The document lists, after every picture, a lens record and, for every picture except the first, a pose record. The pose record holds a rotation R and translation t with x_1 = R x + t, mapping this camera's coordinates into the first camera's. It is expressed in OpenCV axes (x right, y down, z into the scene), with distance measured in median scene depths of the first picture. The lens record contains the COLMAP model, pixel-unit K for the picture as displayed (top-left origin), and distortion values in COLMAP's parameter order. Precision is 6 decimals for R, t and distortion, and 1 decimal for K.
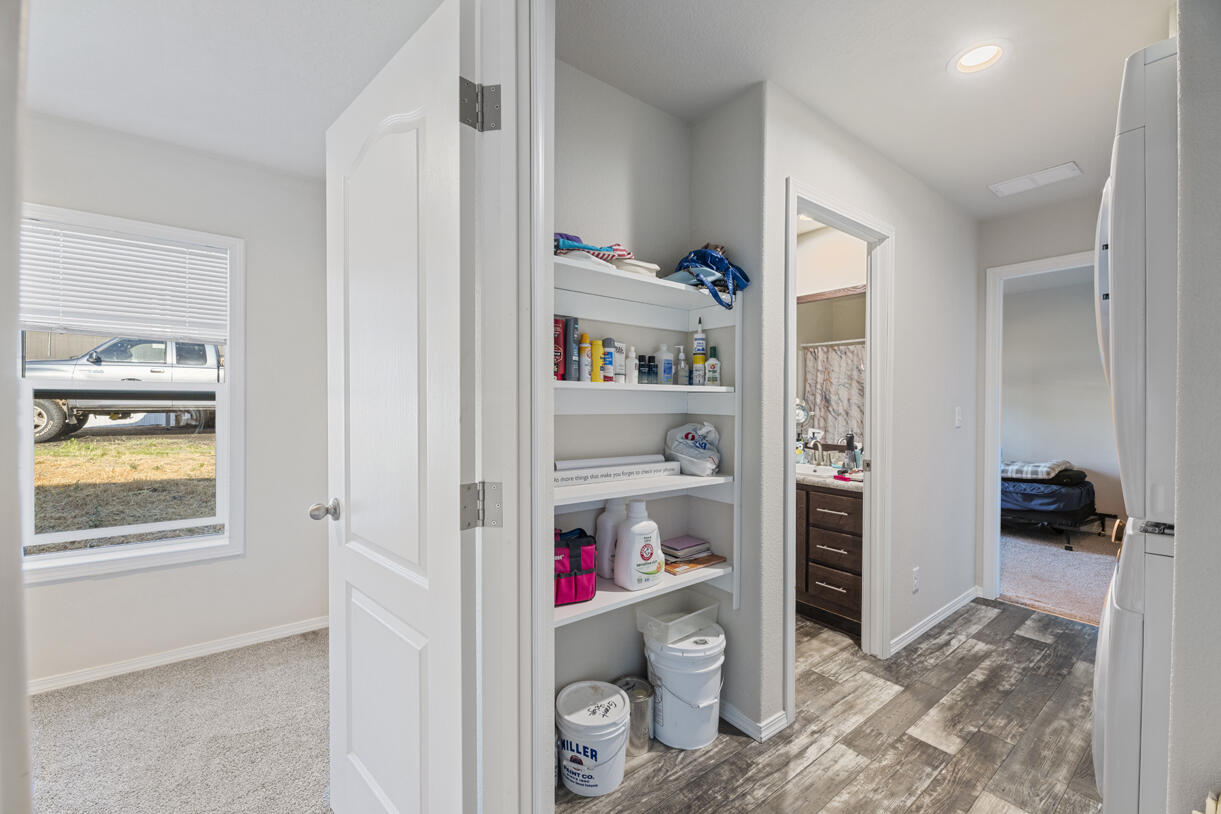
lens RADIAL K [[483.2, 0, 614.4], [0, 483.2, 411.1], [0, 0, 1]] dist [-0.020222, -0.000113]
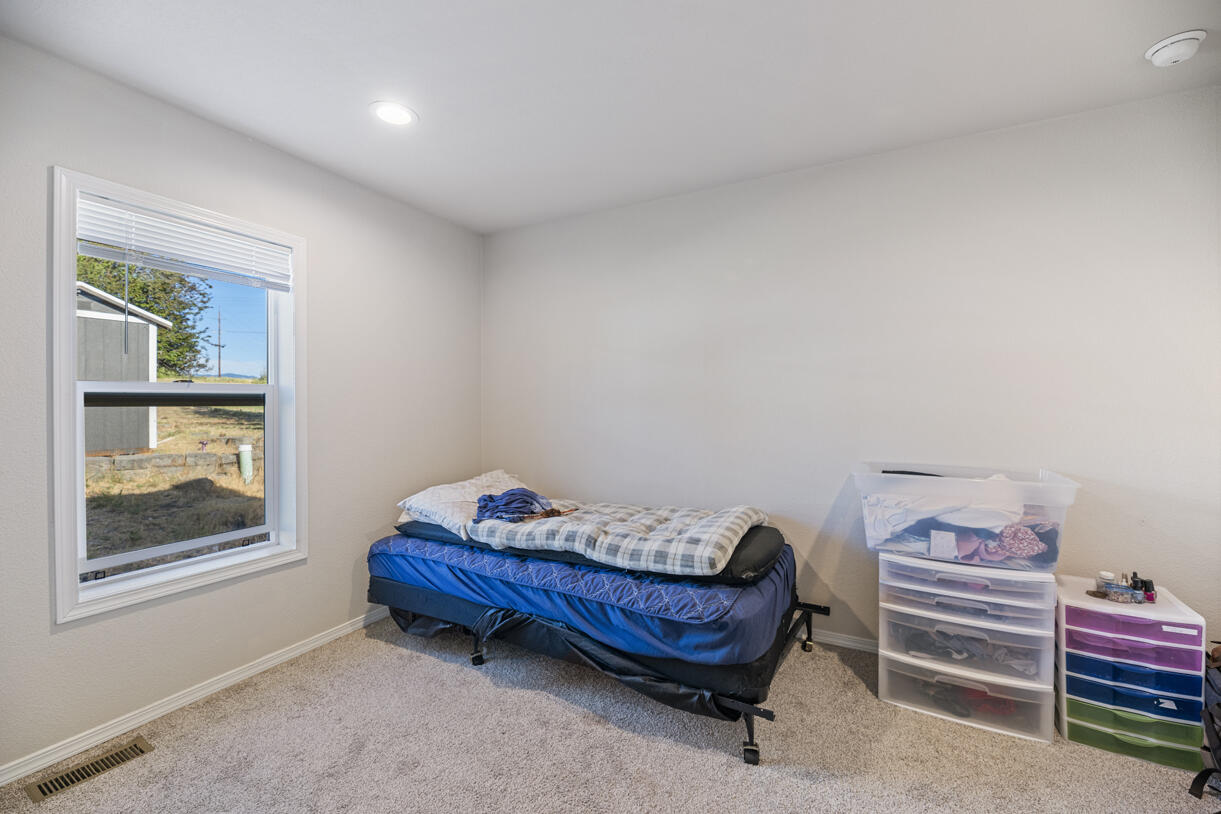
lens RADIAL K [[483.2, 0, 612.4], [0, 483.2, 405.9], [0, 0, 1]] dist [-0.020222, -0.000113]
pose [[0.900451, -0.015640, 0.434677, 0.646276], [0.019055, 0.999812, -0.003501, -0.007160], [-0.434541, 0.011435, 0.900580, 0.649005]]
